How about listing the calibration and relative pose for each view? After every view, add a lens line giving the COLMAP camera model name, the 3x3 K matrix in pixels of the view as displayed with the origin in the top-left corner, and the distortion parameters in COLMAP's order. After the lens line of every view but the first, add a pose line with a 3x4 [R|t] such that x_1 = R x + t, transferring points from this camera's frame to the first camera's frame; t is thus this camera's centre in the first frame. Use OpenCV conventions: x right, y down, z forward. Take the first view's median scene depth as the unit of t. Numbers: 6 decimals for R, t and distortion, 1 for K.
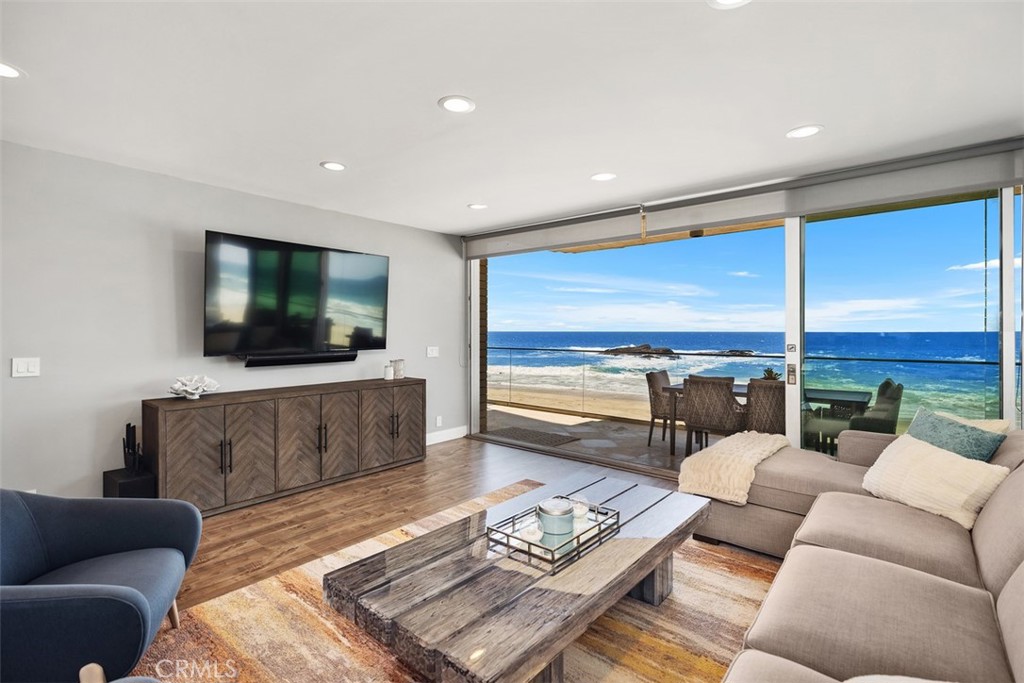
lens RADIAL K [[460.3, 0, 512.0], [0, 460.3, 341.5], [0, 0, 1]] dist [0.002760, 0.000212]
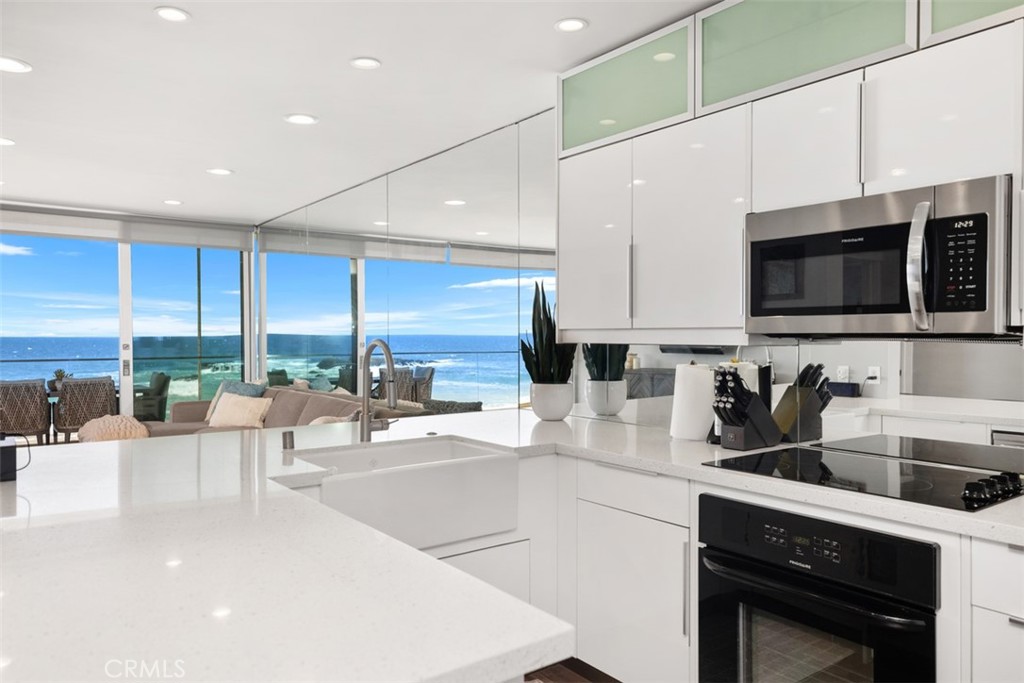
lens RADIAL K [[709.1, 0, 512.0], [0, 709.1, 341.5], [0, 0, 1]] dist [0.015780, 0.002143]
pose [[0.230838, -0.008406, 0.972956, -0.848429], [0.019583, 0.999800, 0.003992, 0.009169], [-0.972795, 0.018132, 0.230956, -0.383269]]
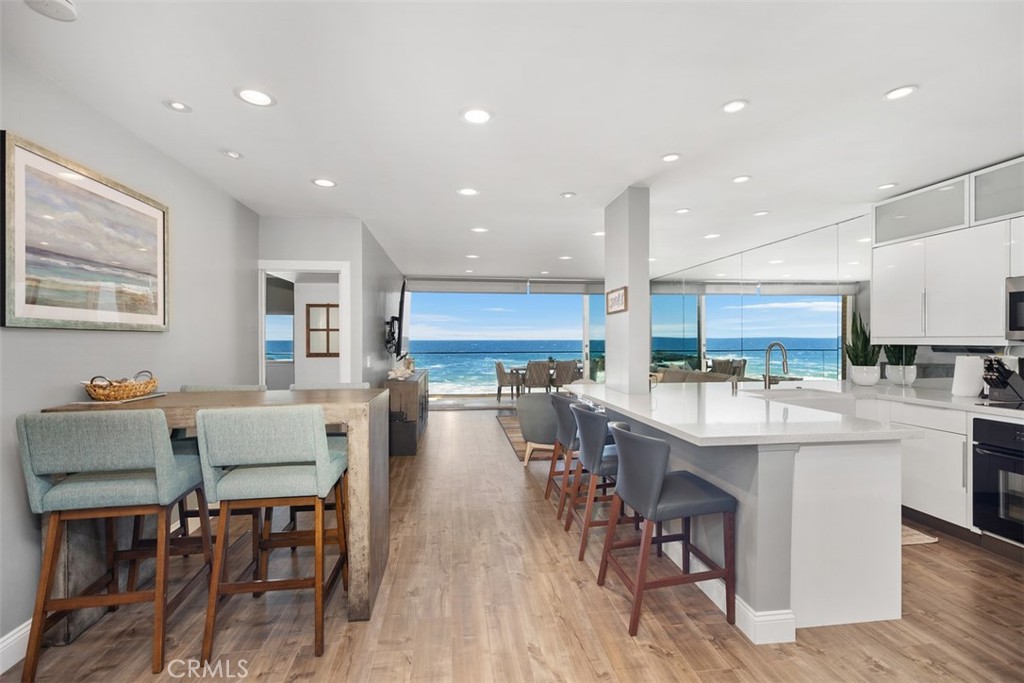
lens RADIAL K [[467.3, 0, 512.0], [0, 467.3, 341.5], [0, 0, 1]] dist [0.000962, 0.000089]
pose [[0.681281, -0.005182, 0.732004, -1.274072], [0.017909, 0.999794, -0.009590, 0.005215], [-0.731803, 0.019643, 0.681233, -0.368929]]
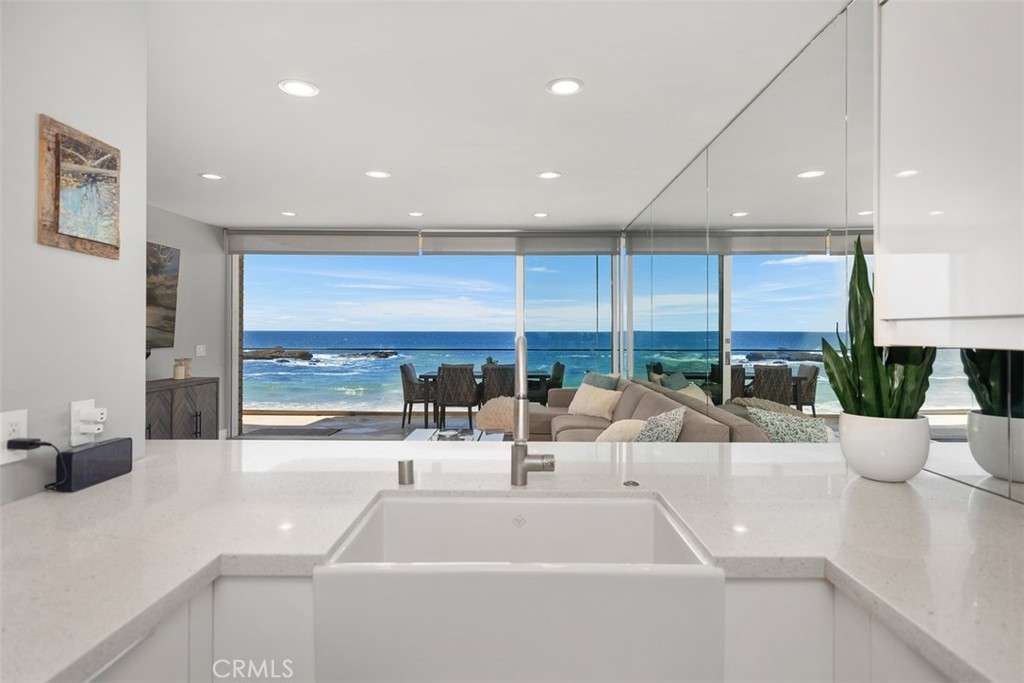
lens RADIAL K [[571.4, 0, 512.0], [0, 571.4, 341.5], [0, 0, 1]] dist [-0.001163, -0.000075]
pose [[0.780128, -0.009815, 0.625543, -0.492166], [0.010258, 0.999943, 0.002897, 0.008734], [-0.625536, 0.004157, 0.780184, -0.380313]]
